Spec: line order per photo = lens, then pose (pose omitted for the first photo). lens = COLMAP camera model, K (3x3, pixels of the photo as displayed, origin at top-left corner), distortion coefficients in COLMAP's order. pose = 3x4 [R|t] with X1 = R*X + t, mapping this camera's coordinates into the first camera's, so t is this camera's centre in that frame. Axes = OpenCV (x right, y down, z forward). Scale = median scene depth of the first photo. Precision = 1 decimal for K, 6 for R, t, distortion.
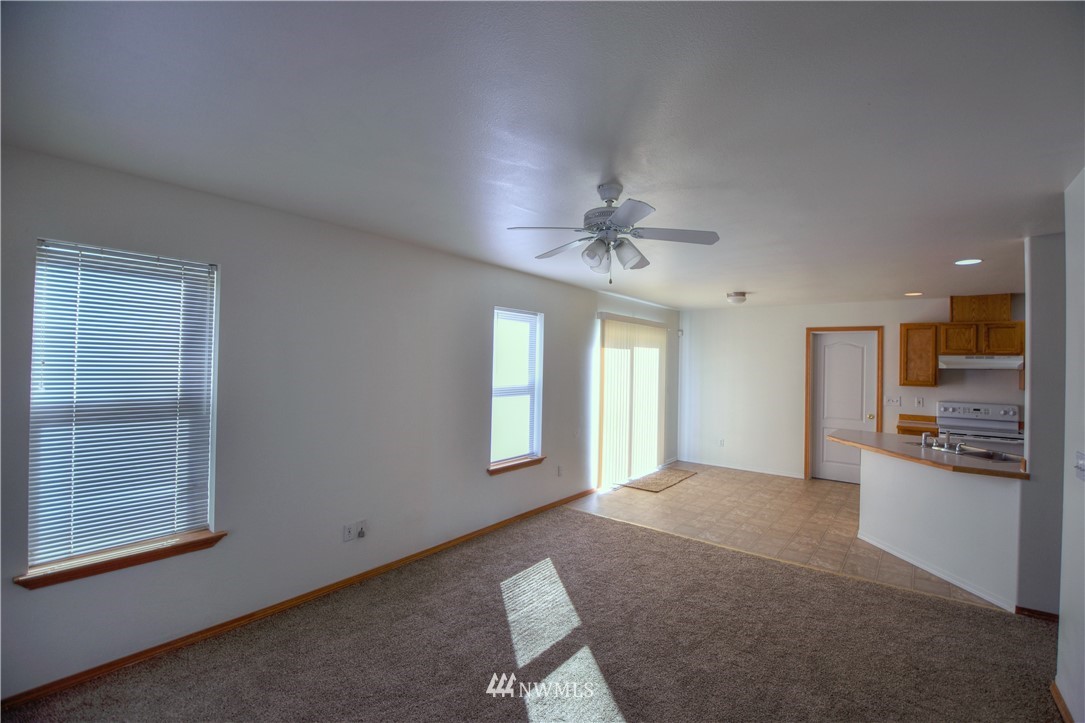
lens RADIAL K [[480.5, 0, 556.2], [0, 480.5, 354.1], [0, 0, 1]] dist [0.026418, -0.039441]
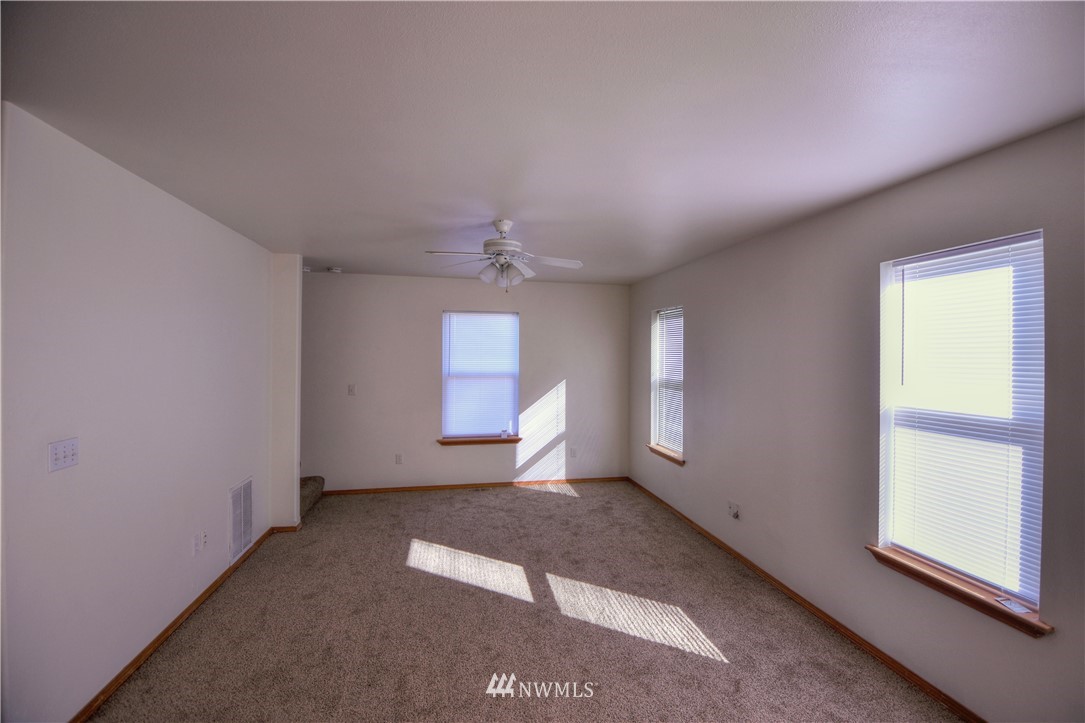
lens RADIAL K [[480.5, 0, 556.2], [0, 480.5, 354.1], [0, 0, 1]] dist [0.026418, -0.039441]
pose [[-0.659554, -0.026145, -0.751203, 0.435626], [-0.009146, 0.999600, -0.026760, 0.020106], [0.751602, -0.010779, -0.659529, 0.865759]]
